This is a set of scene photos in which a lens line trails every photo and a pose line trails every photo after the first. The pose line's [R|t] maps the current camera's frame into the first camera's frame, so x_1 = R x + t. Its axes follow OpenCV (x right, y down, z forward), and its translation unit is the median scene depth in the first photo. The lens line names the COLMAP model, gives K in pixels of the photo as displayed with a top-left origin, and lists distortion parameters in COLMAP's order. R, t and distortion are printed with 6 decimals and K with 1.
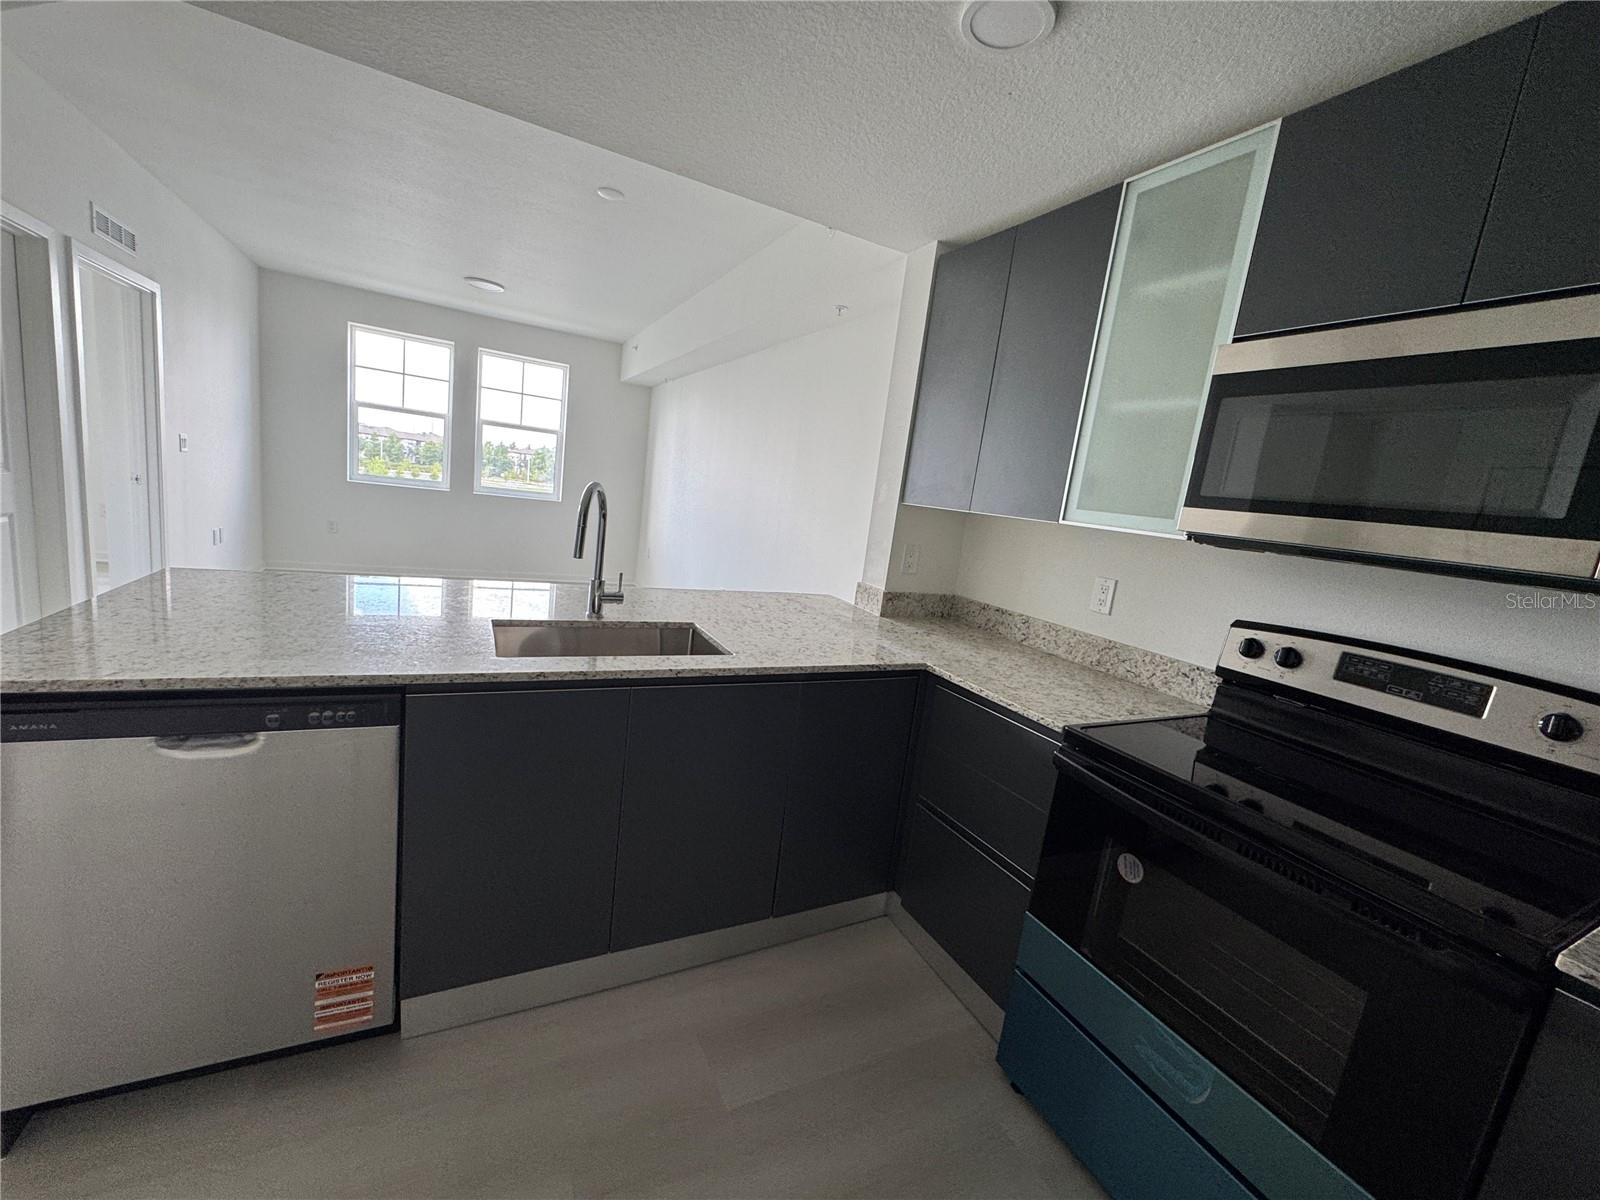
lens RADIAL K [[641.3, 0, 800.0], [0, 641.3, 600.0], [0, 0, 1]] dist [-0.001921, -0.000167]
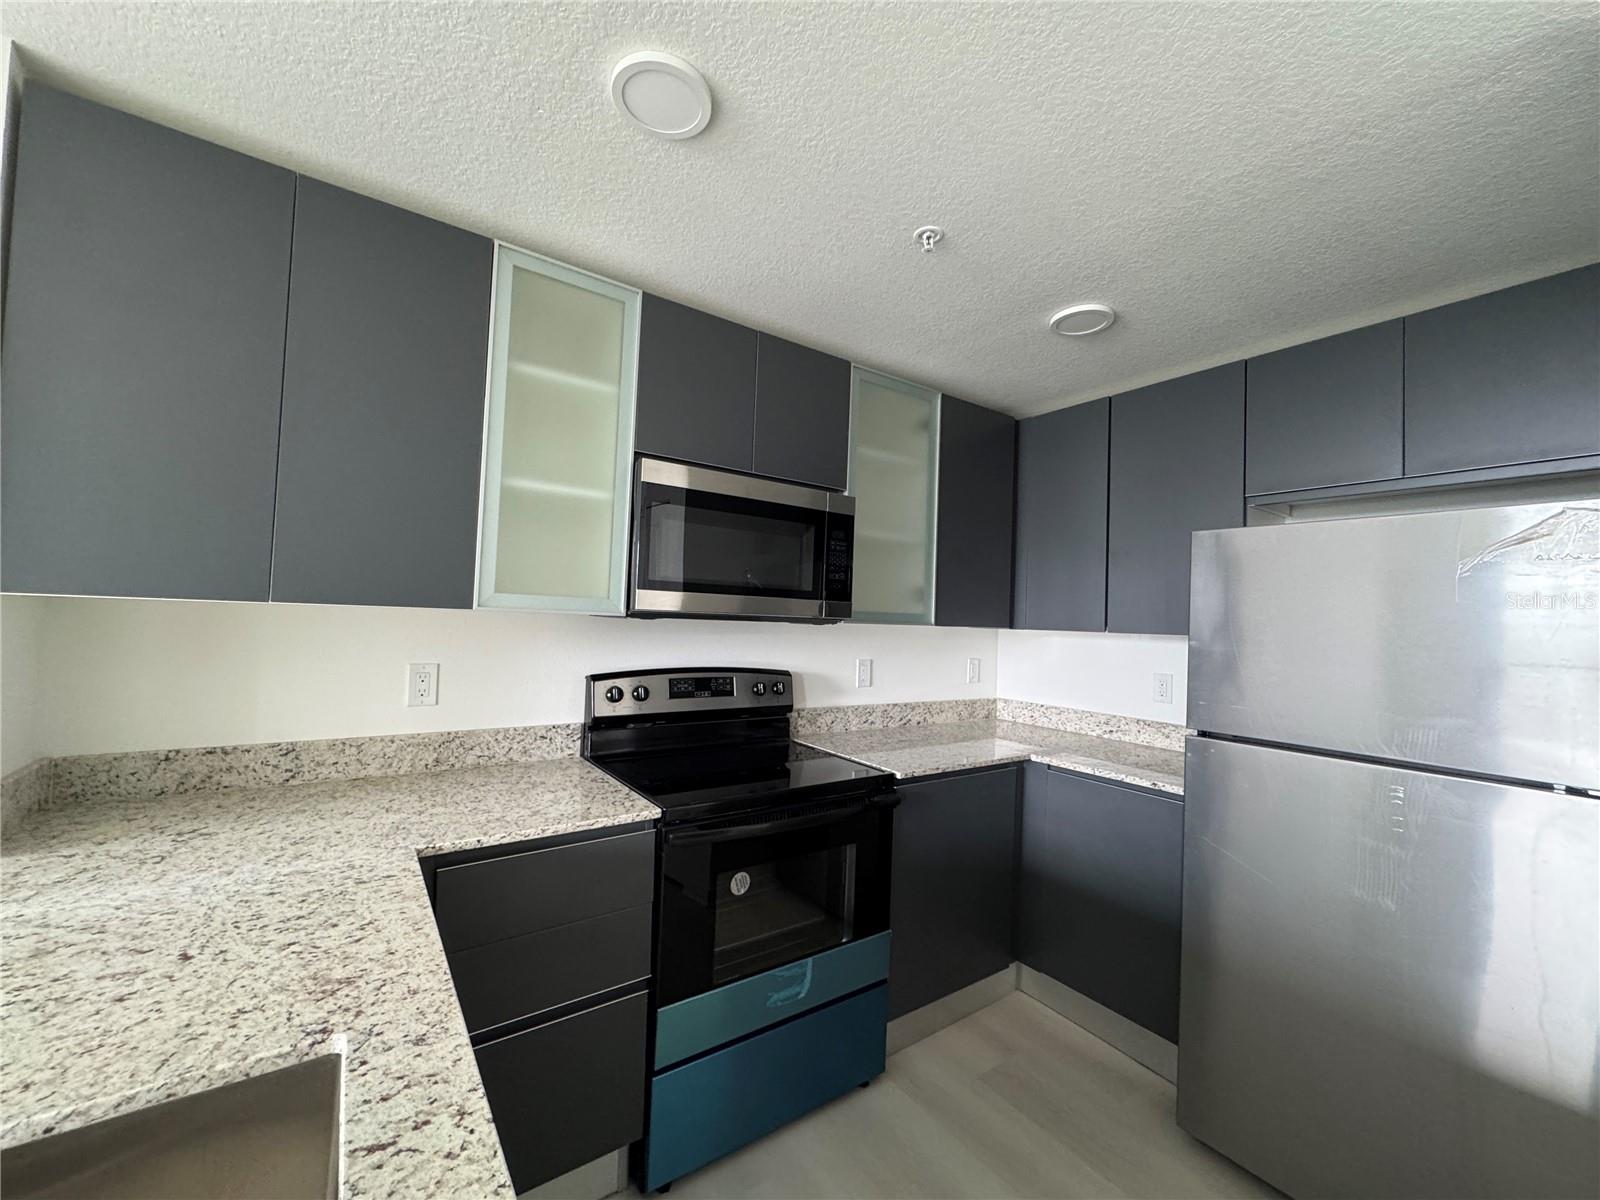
lens RADIAL K [[638.5, 0, 800.0], [0, 638.5, 600.0], [0, 0, 1]] dist [-0.002056, -0.000091]
pose [[-0.146202, -0.100688, 0.984117, -0.480445], [0.107855, 0.987254, 0.117032, -0.186576], [-0.983358, 0.123252, -0.133479, 0.702356]]
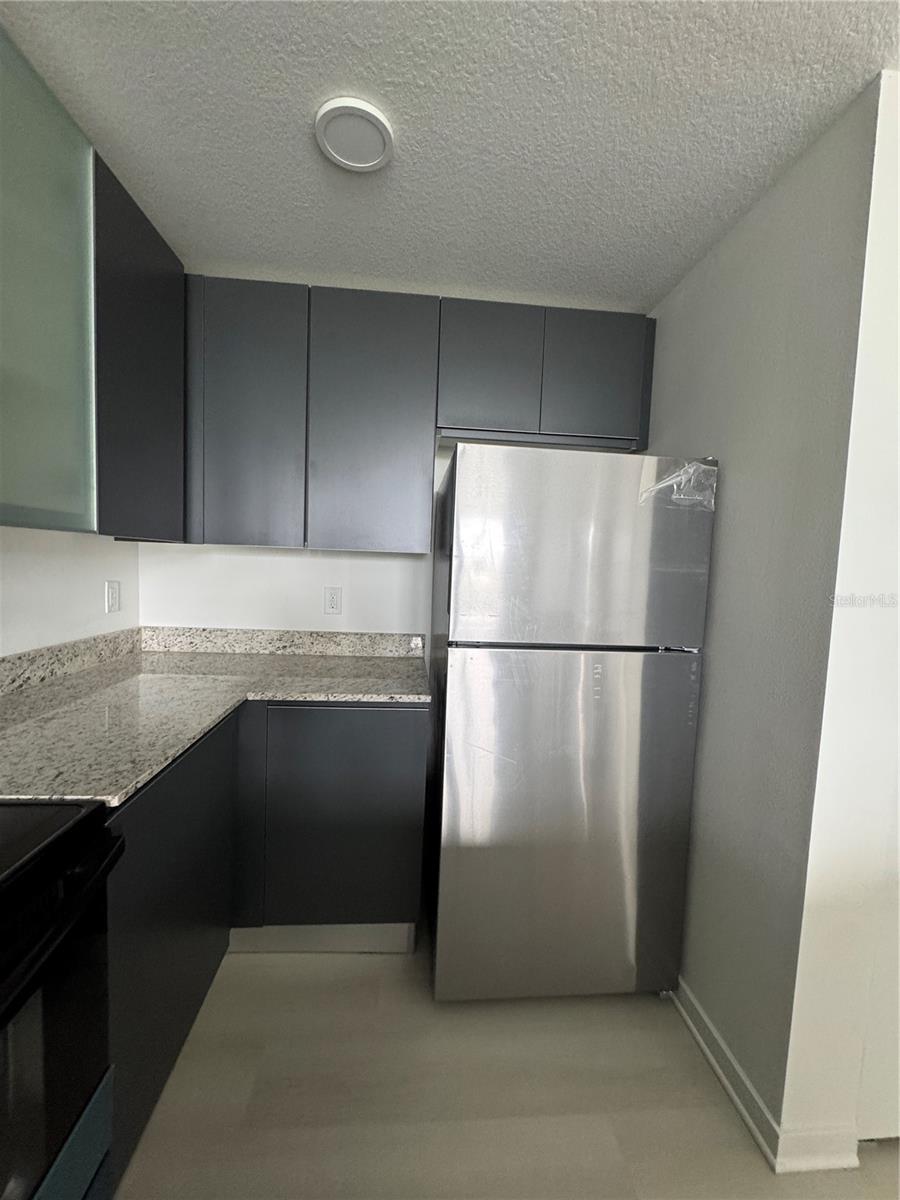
lens RADIAL K [[478.9, 0, 450.0], [0, 478.9, 600.0], [0, 0, 1]] dist [-0.002056, -0.000091]
pose [[-0.917428, -0.187477, 0.350968, 0.117611], [-0.093027, 0.958660, 0.268918, -0.078177], [-0.386875, 0.214064, -0.896942, 0.669610]]
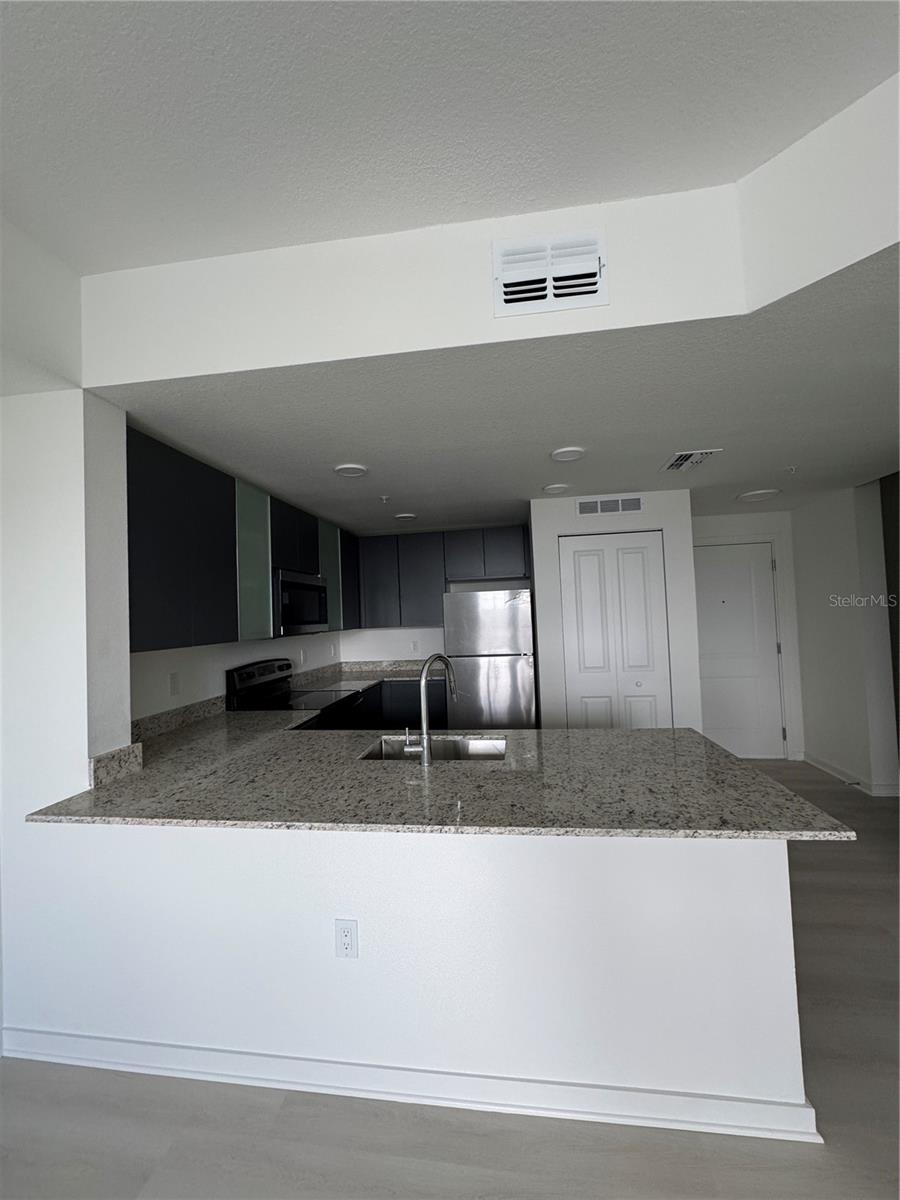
lens RADIAL K [[478.9, 0, 450.0], [0, 478.9, 600.0], [0, 0, 1]] dist [-0.002056, -0.000091]
pose [[-0.817933, -0.079200, 0.569836, -0.931427], [0.028746, 0.983616, 0.177972, -0.488413], [-0.574595, 0.161950, -0.802255, 1.789184]]
